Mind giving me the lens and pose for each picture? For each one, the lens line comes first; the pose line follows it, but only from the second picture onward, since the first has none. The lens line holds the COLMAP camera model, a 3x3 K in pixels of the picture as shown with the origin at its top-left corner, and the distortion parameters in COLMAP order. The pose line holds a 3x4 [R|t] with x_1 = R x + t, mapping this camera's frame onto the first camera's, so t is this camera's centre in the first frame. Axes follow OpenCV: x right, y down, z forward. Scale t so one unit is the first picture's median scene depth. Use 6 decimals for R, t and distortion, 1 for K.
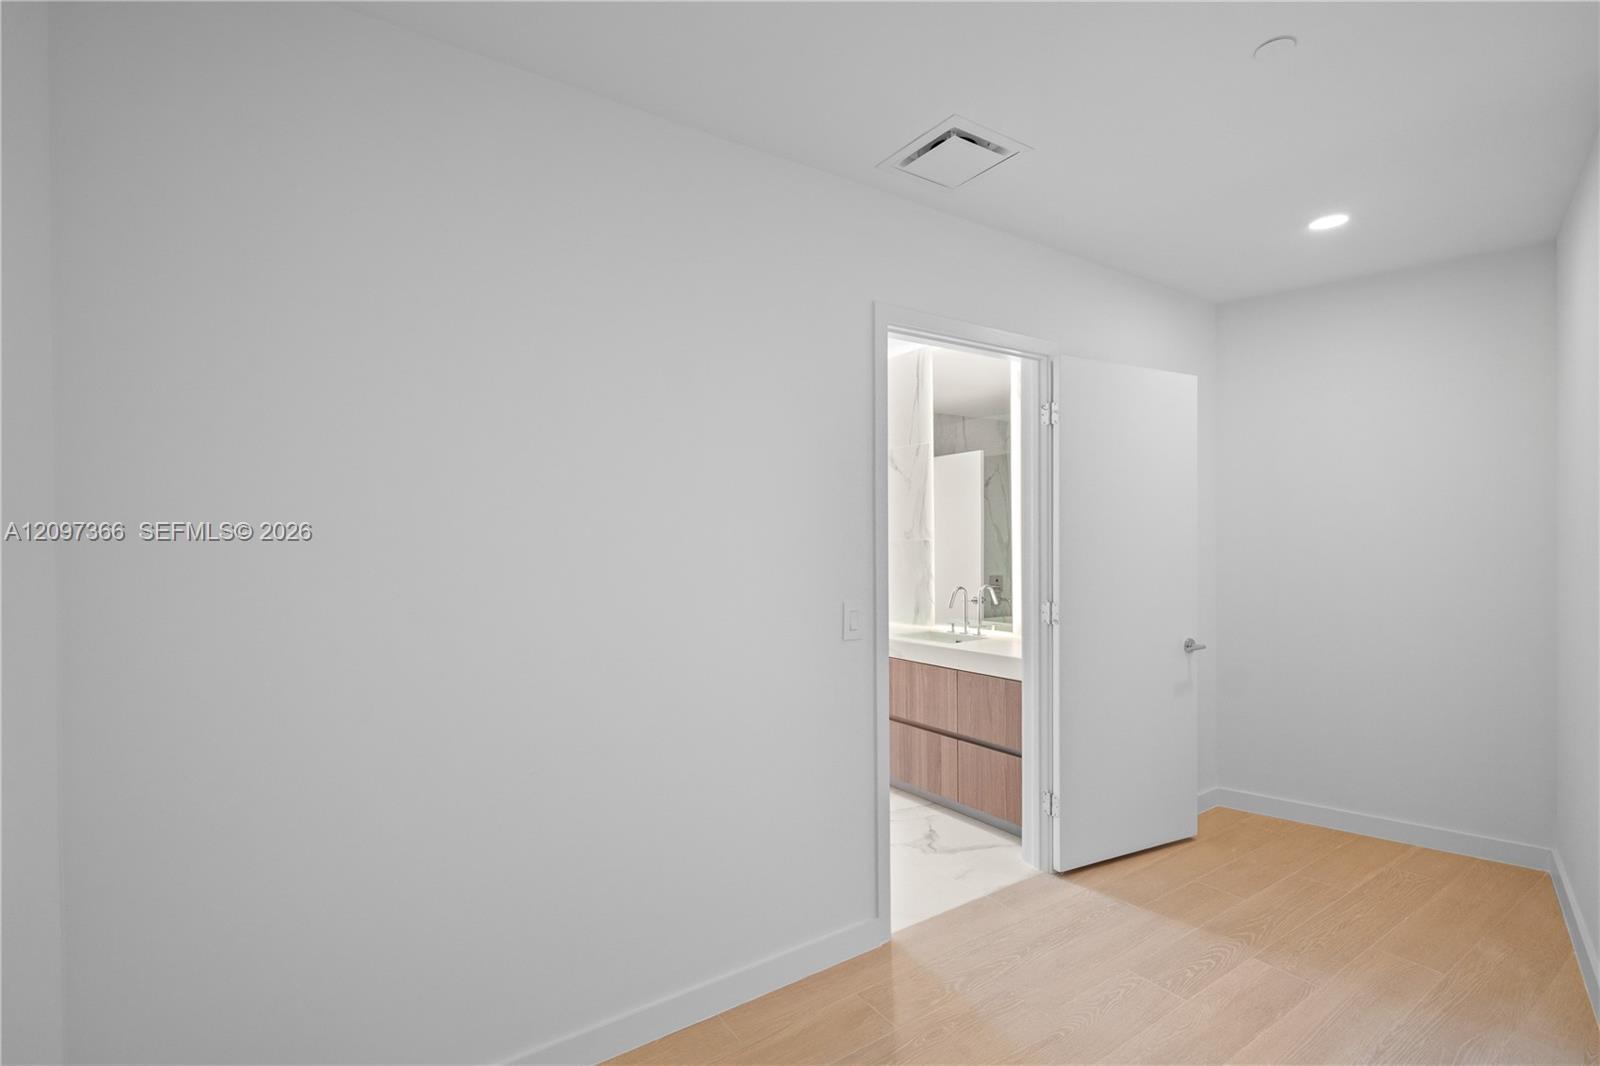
lens RADIAL K [[739.3, 0, 801.6], [0, 739.3, 537.7], [0, 0, 1]] dist [0.000287, 0.000342]
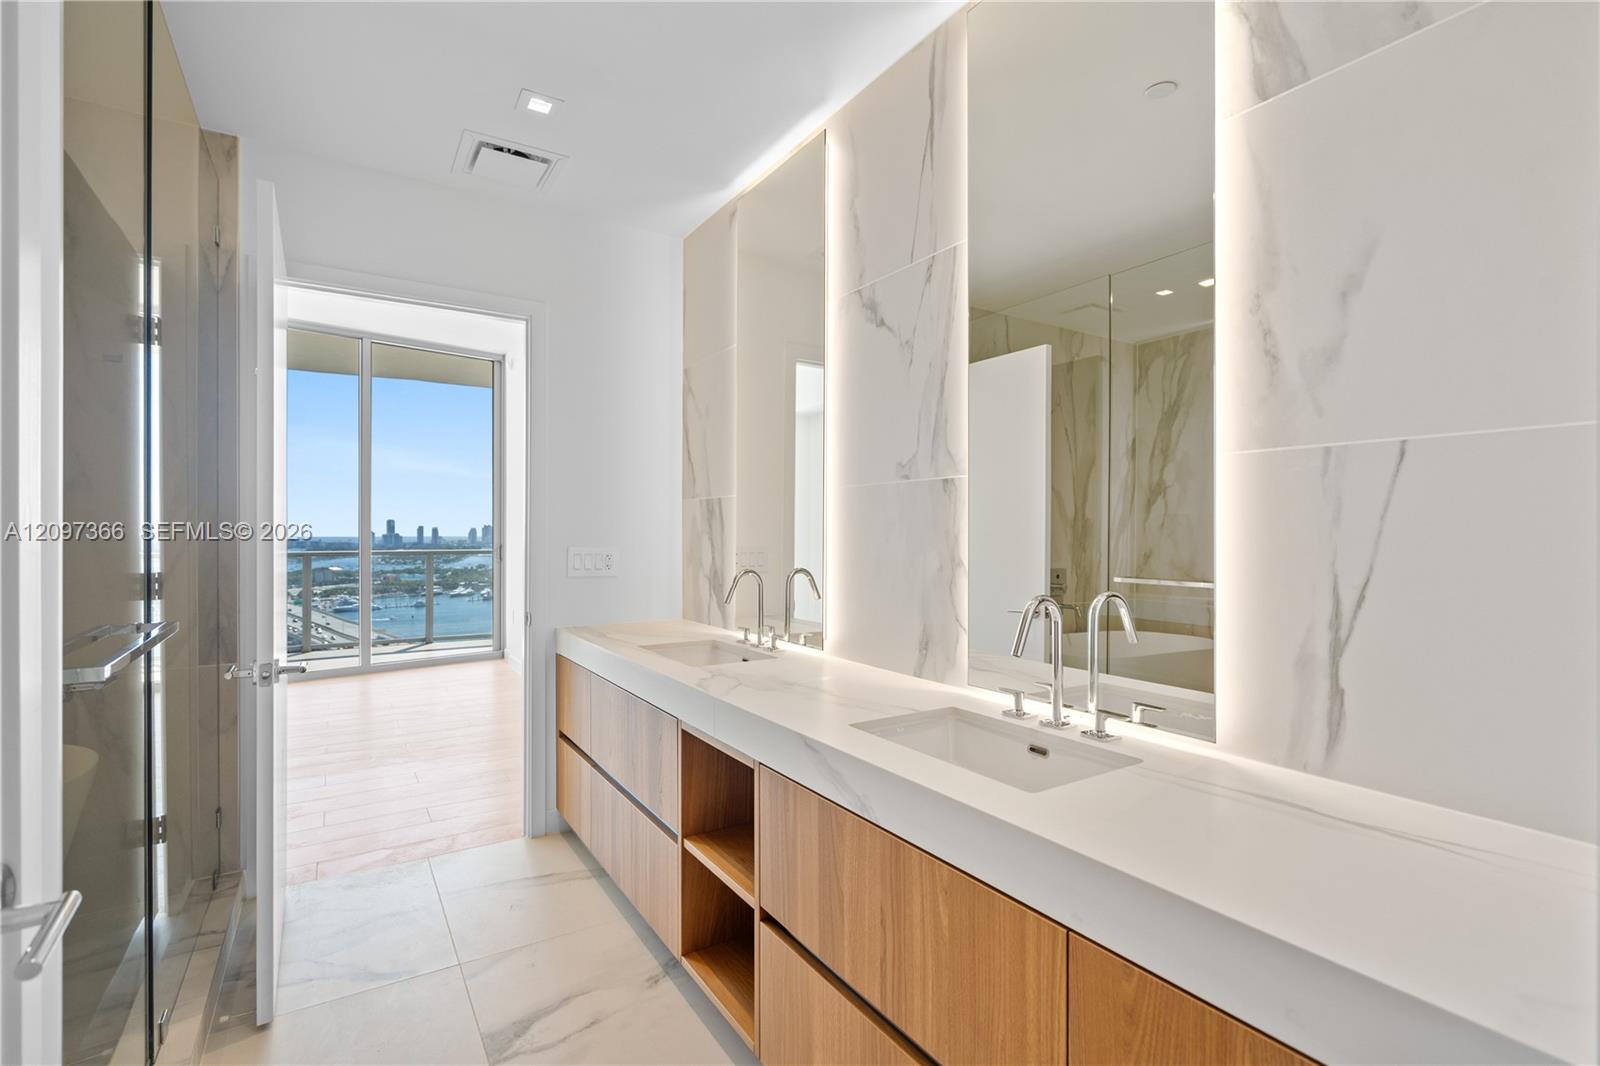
lens RADIAL K [[754.5, 0, 795.1], [0, 754.5, 542.3], [0, 0, 1]] dist [-0.001822, -0.000111]
pose [[0.999421, 0.005386, -0.033607, 0.096137], [-0.004946, 0.999901, 0.013143, 0.034018], [0.033675, -0.012969, 0.999349, 0.567715]]
